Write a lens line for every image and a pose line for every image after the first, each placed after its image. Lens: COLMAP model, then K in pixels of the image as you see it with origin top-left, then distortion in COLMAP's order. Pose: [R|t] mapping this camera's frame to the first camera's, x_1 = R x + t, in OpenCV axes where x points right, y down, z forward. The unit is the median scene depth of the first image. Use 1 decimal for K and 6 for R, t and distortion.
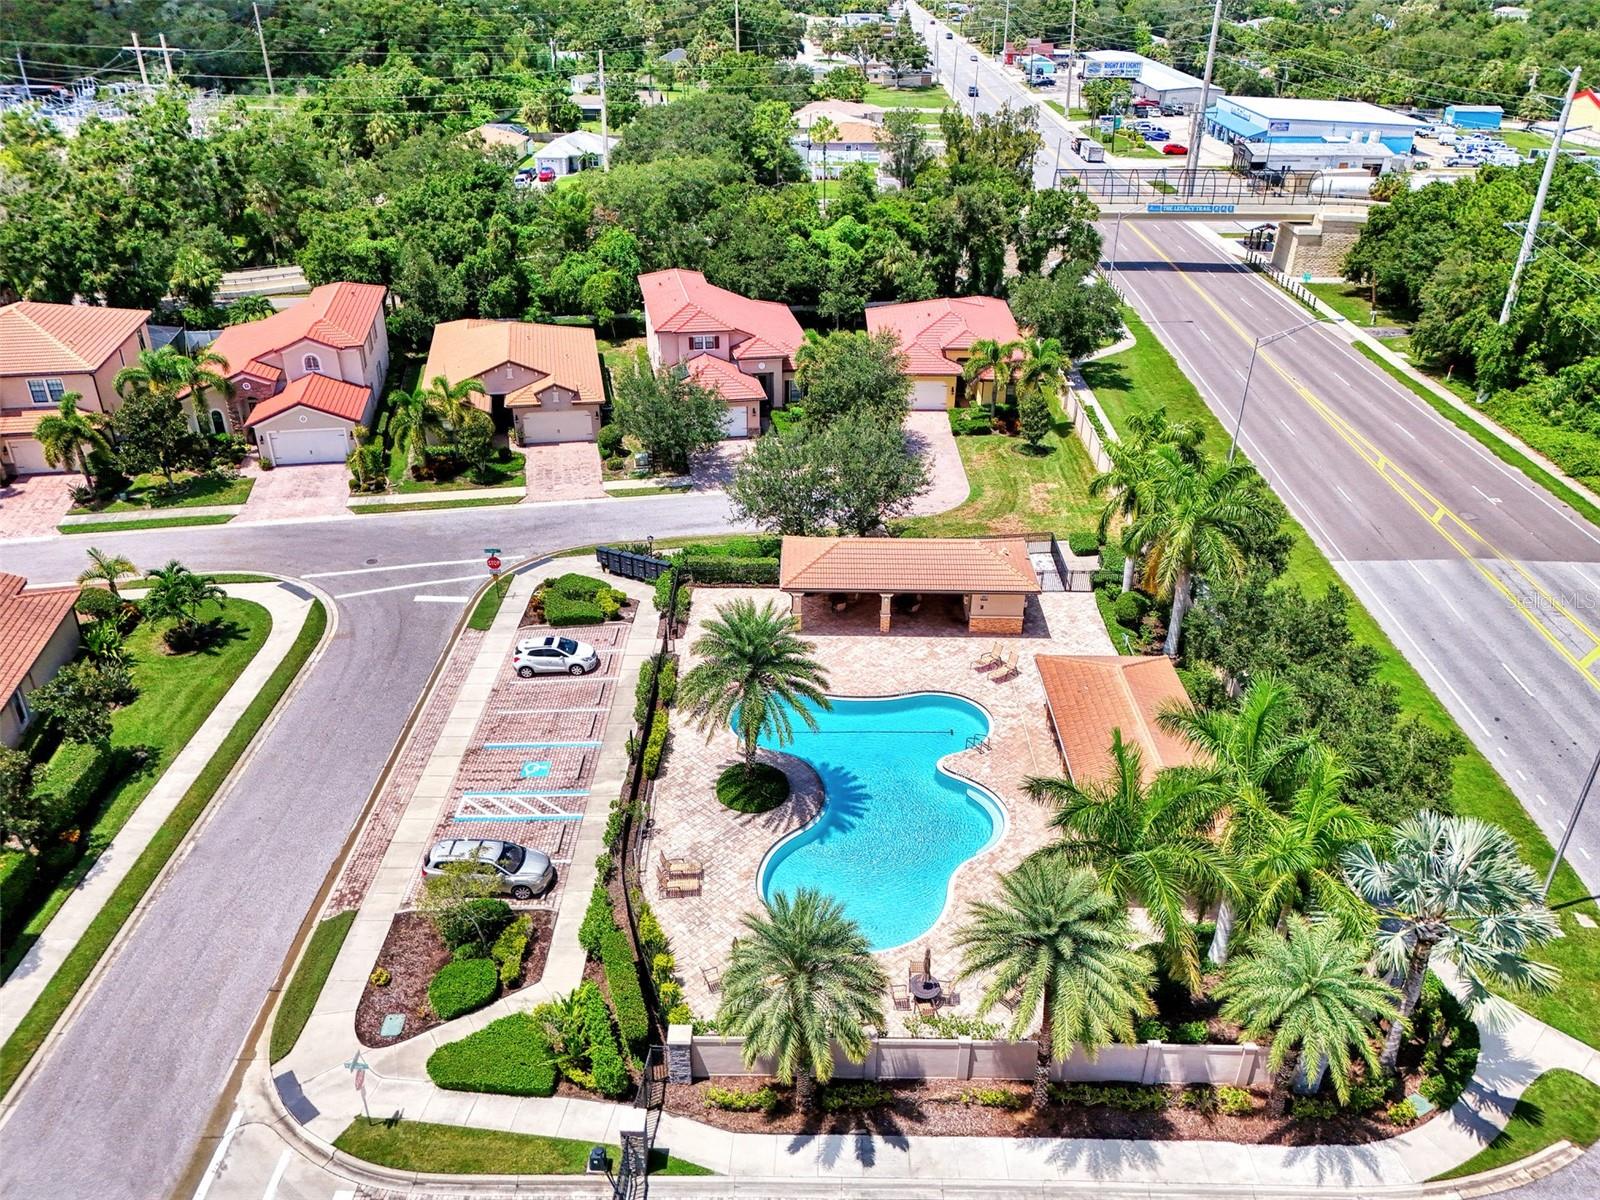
lens RADIAL K [[1226.6, 0, 794.5], [0, 1226.6, 591.9], [0, 0, 1]] dist [0.073221, -0.077575]
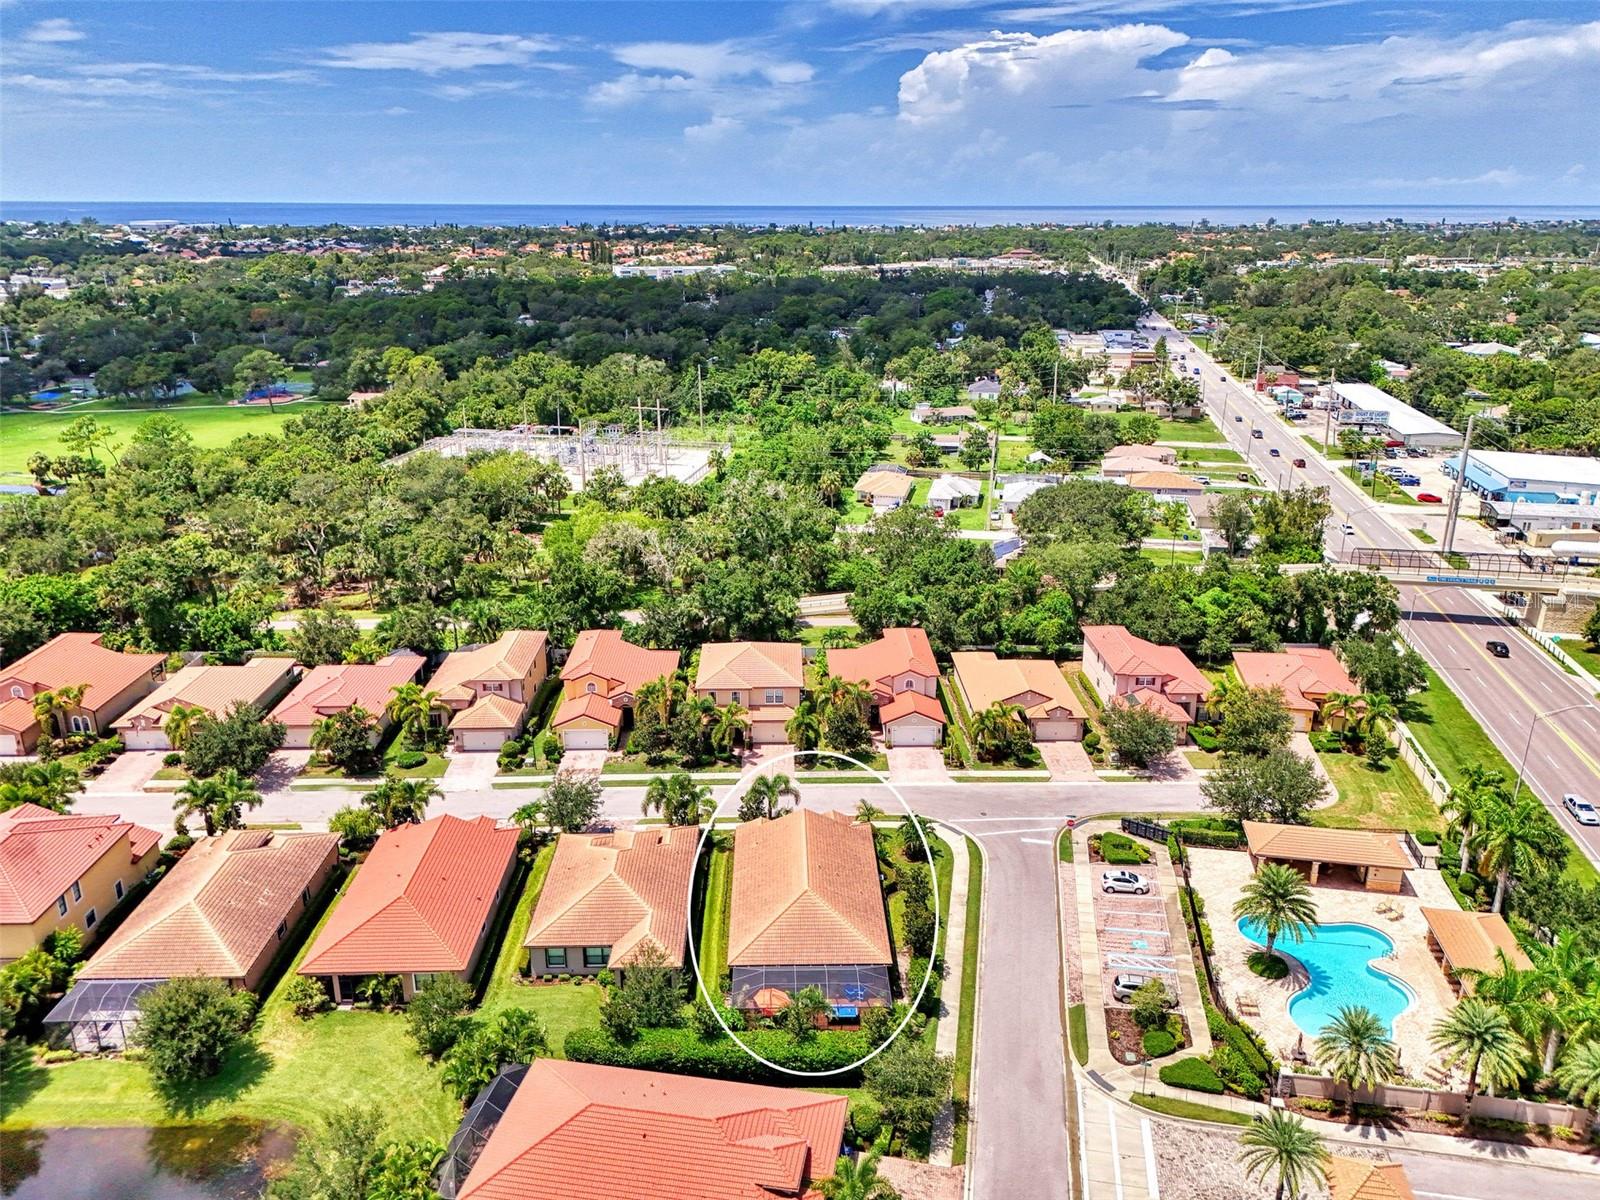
lens RADIAL K [[1193.8, 0, 797.2], [0, 1193.8, 581.1], [0, 0, 1]] dist [0.067771, -0.066878]
pose [[0.986368, 0.043835, -0.158611, -0.326297], [-0.072411, 0.981154, -0.179149, -0.023944], [0.147769, 0.188192, 0.970952, -0.695926]]
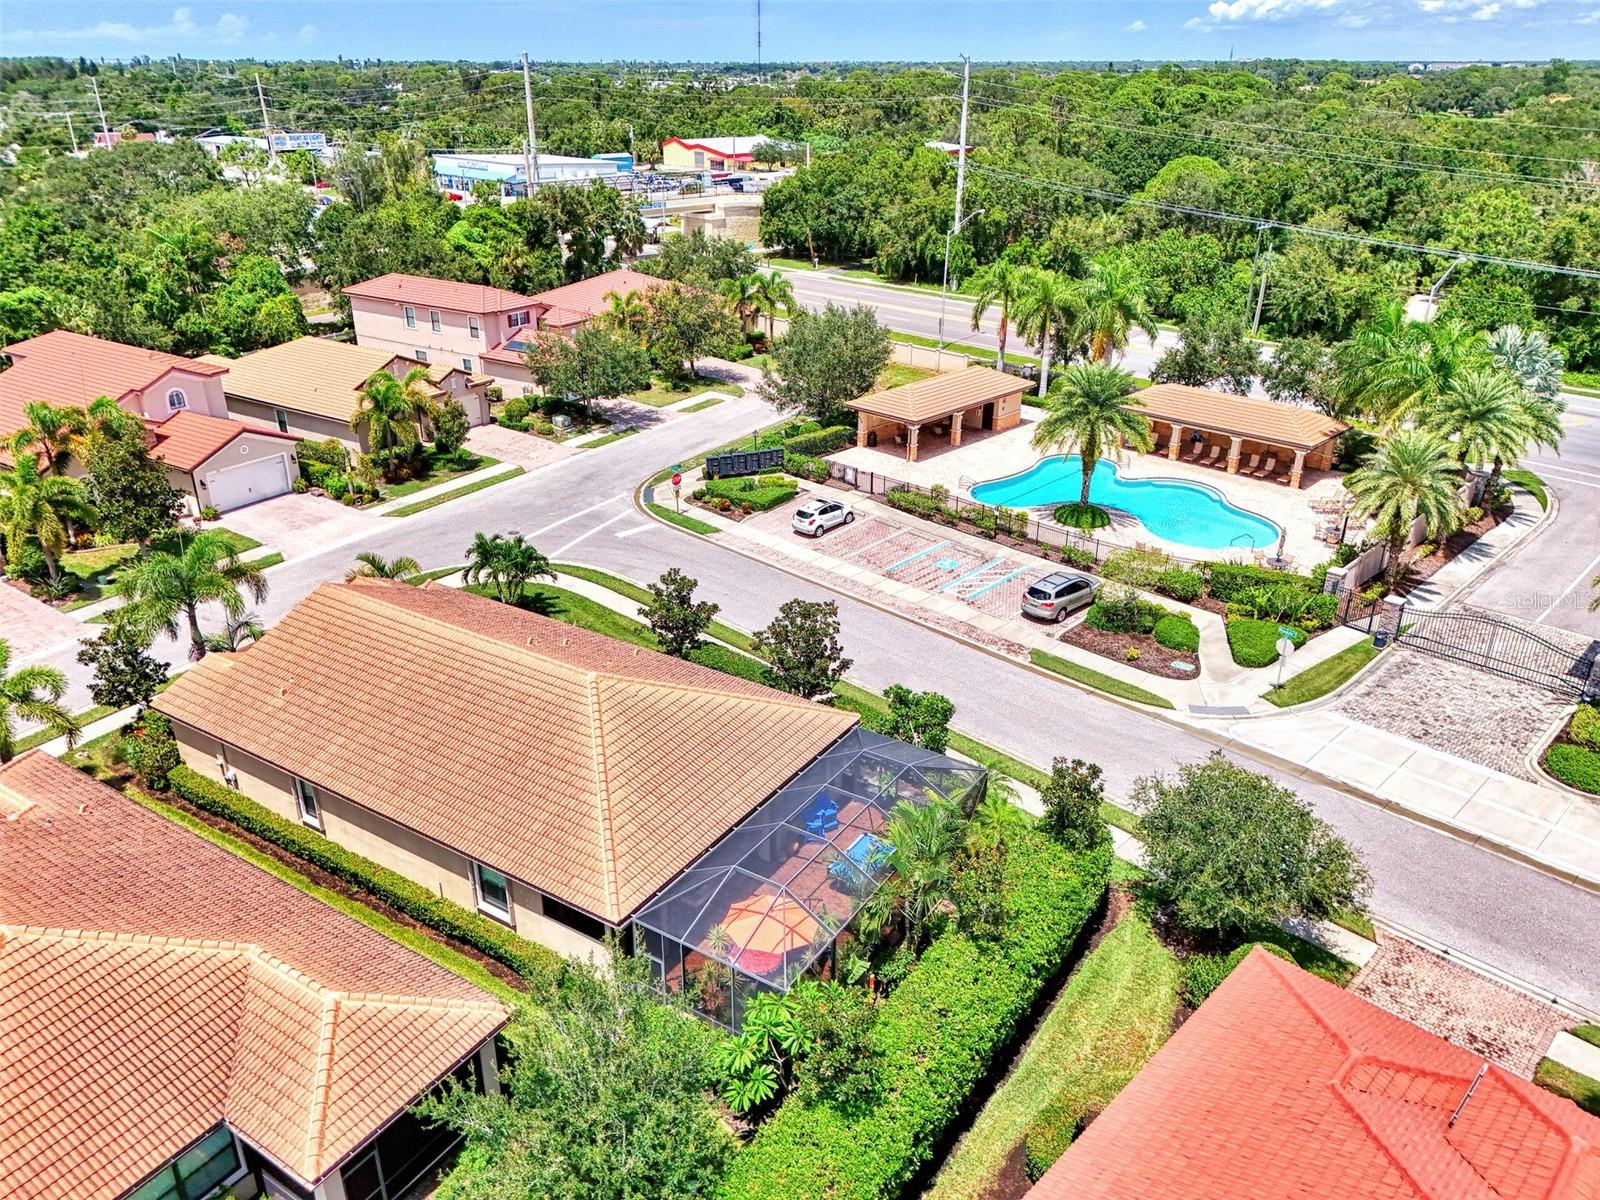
lens RADIAL K [[1193.8, 0, 797.2], [0, 1193.8, 581.1], [0, 0, 1]] dist [0.067771, -0.066878]
pose [[0.689640, -0.292830, 0.662305, -0.765342], [0.343385, 0.937468, 0.056932, 0.030707], [-0.637561, 0.188163, 0.747068, 0.165067]]
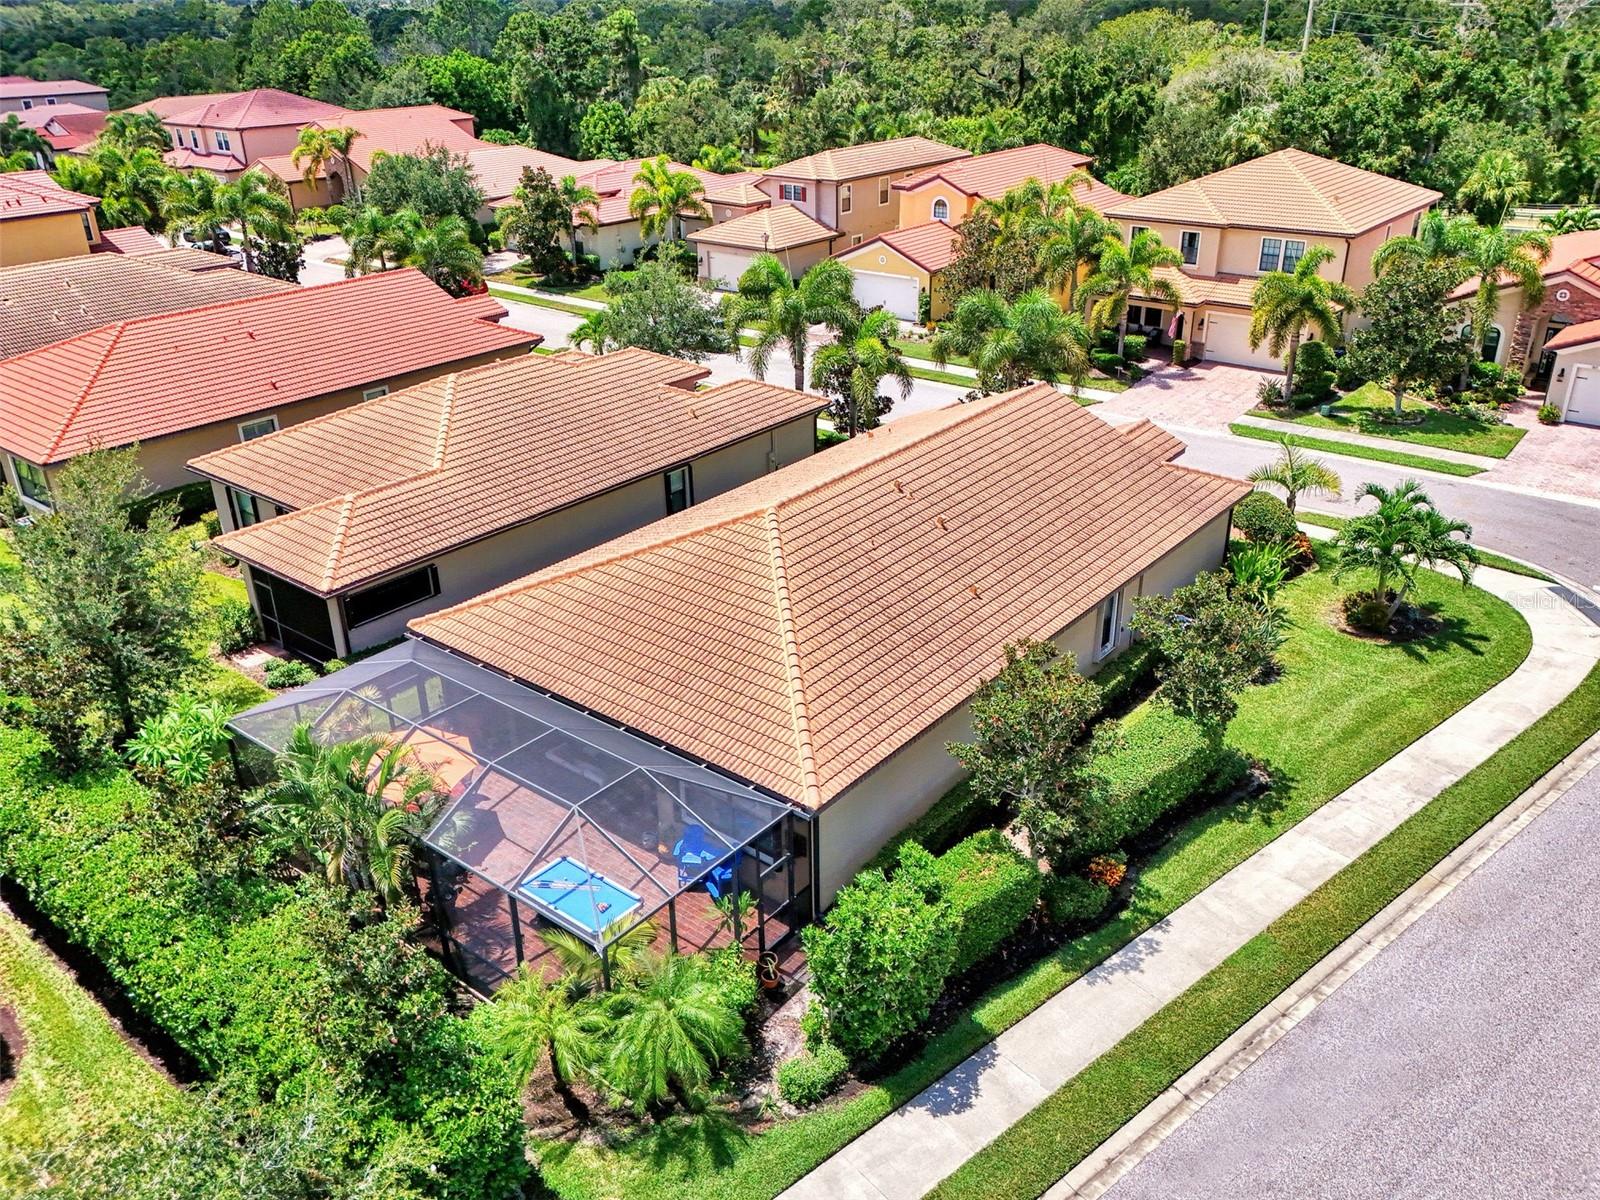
lens RADIAL K [[1226.6, 0, 794.5], [0, 1226.6, 591.9], [0, 0, 1]] dist [0.073221, -0.077575]
pose [[0.639639, 0.308049, -0.704250, -0.216686], [-0.340223, 0.935015, 0.099979, 0.051234], [0.689282, 0.175651, 0.702877, 0.338119]]
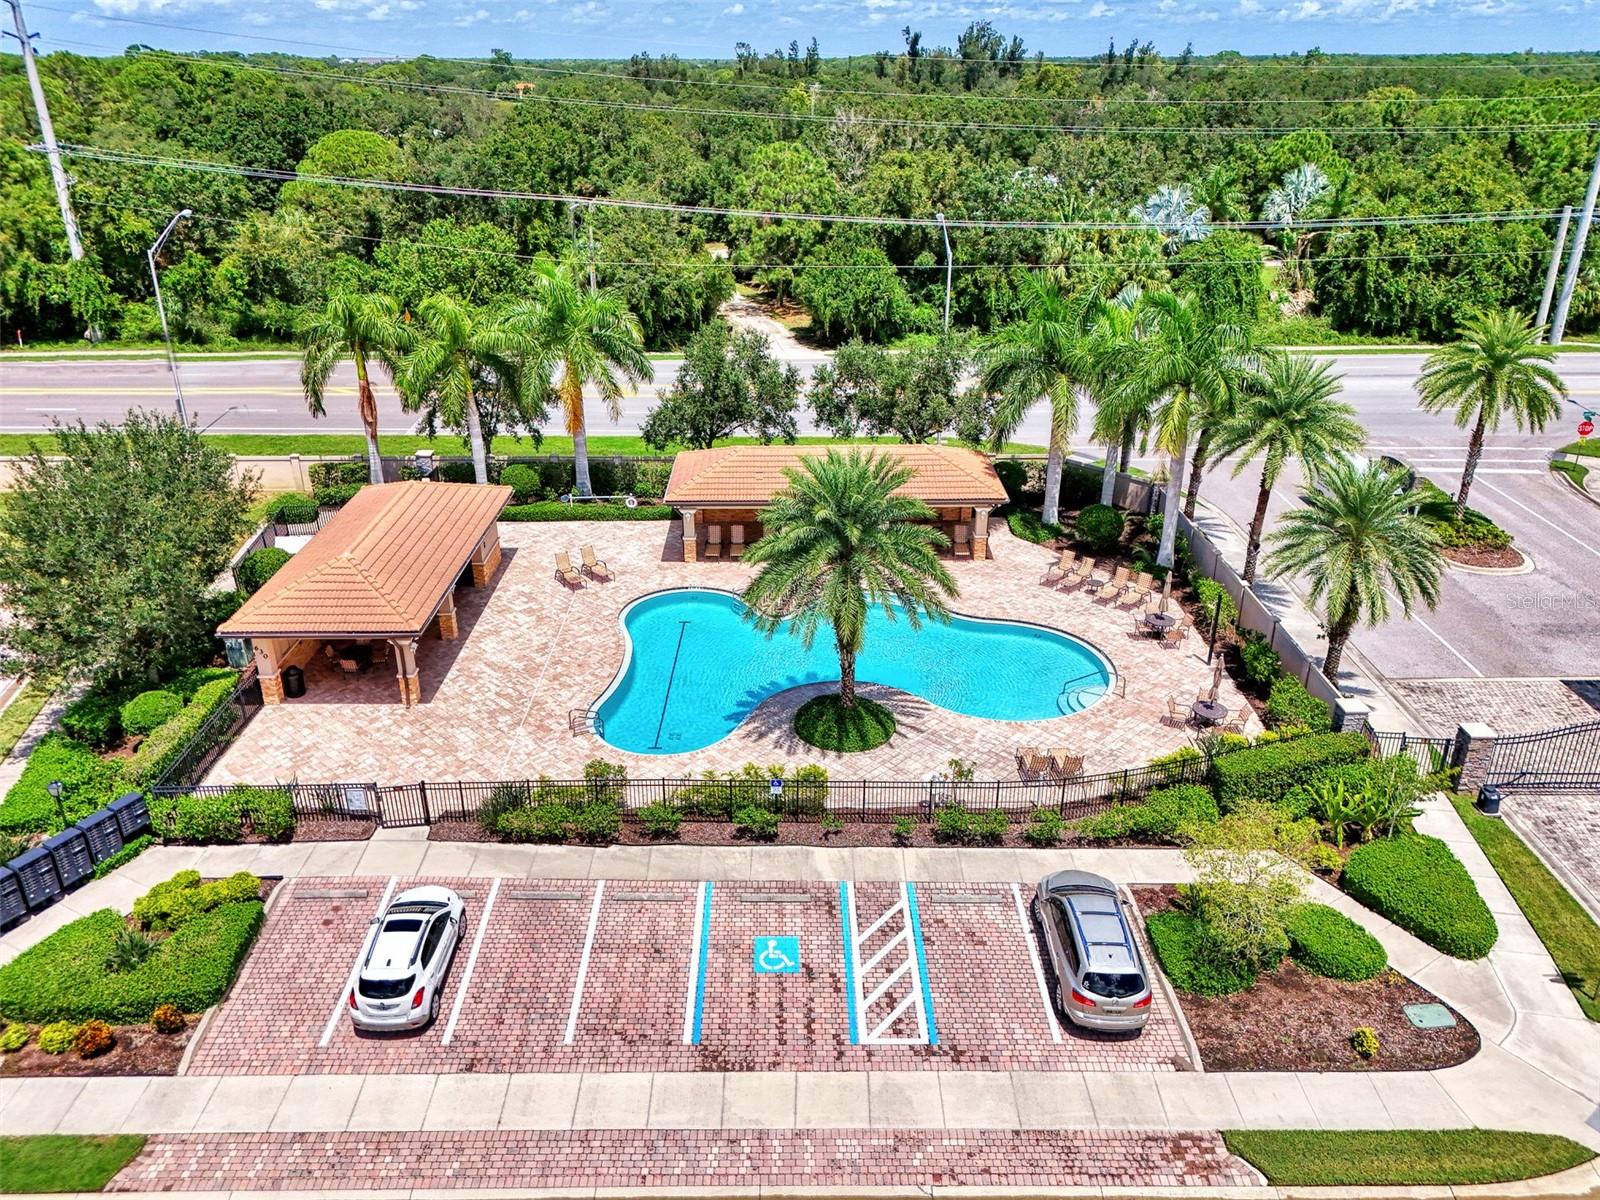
lens RADIAL K [[1193.8, 0, 797.2], [0, 1193.8, 581.1], [0, 0, 1]] dist [0.067771, -0.066878]
pose [[-0.016737, -0.405314, 0.914024, -0.439430], [0.475750, 0.800809, 0.363821, -0.121210], [-0.879421, 0.440937, 0.179425, 0.586446]]
